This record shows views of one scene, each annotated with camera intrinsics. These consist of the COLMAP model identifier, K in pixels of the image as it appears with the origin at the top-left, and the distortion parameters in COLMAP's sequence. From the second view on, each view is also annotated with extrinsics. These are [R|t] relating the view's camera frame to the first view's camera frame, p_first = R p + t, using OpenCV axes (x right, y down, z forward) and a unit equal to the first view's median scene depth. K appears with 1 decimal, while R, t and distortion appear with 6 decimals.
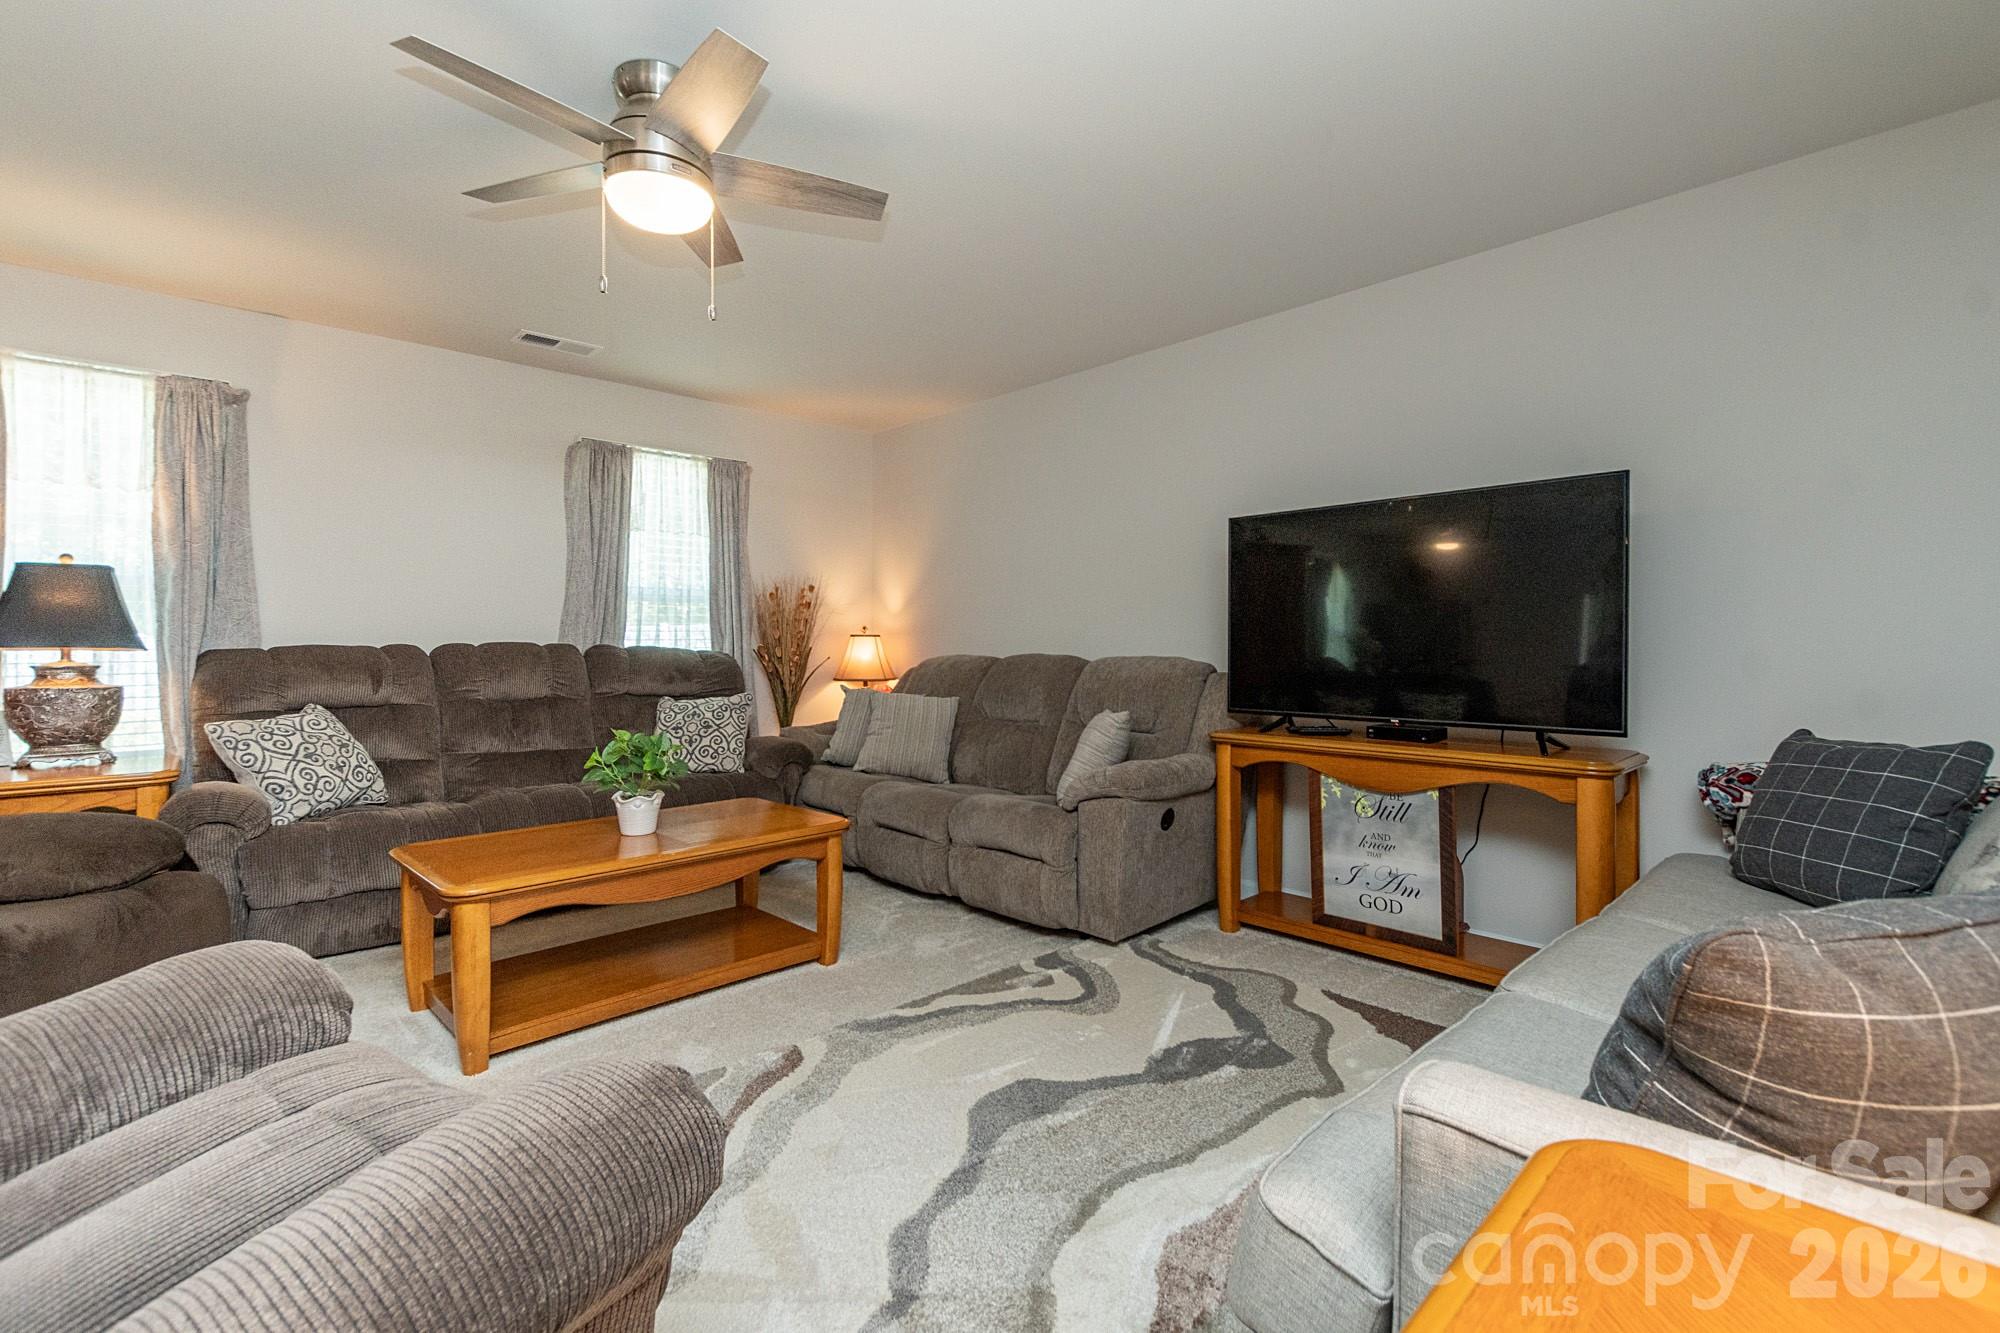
lens RADIAL K [[897.2, 0, 1007.7], [0, 897.2, 651.4], [0, 0, 1]] dist [0.000731, -0.000255]
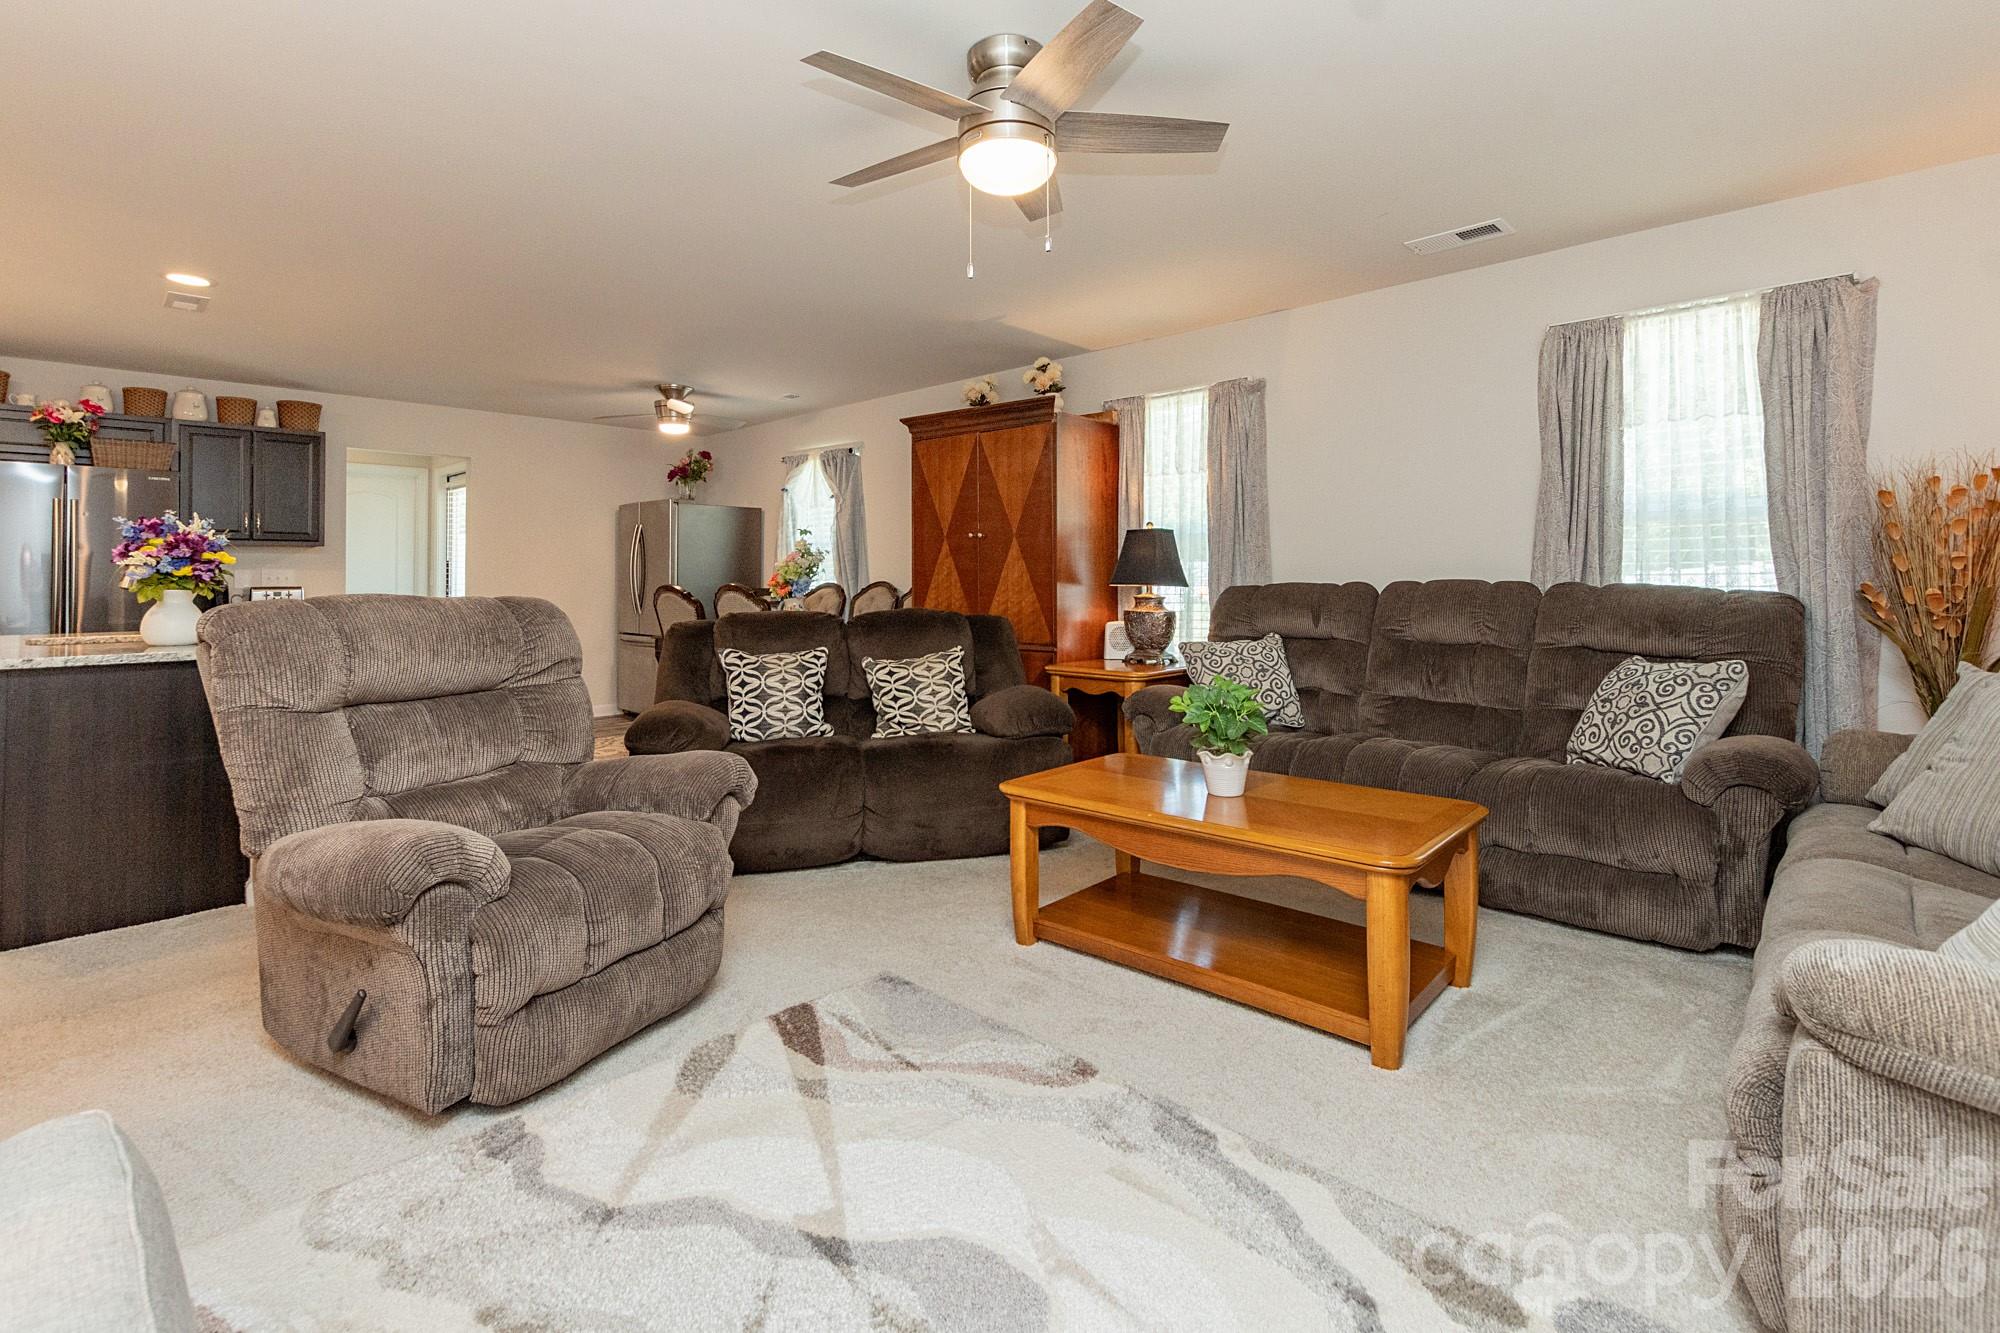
lens RADIAL K [[897.2, 0, 968.8], [0, 897.2, 573.8], [0, 0, 1]] dist [0.000731, -0.000255]
pose [[0.038631, -0.003629, -0.999247, 0.358156], [0.001311, 0.999993, -0.003581, -0.014358], [0.999253, -0.001171, 0.038636, 0.512093]]
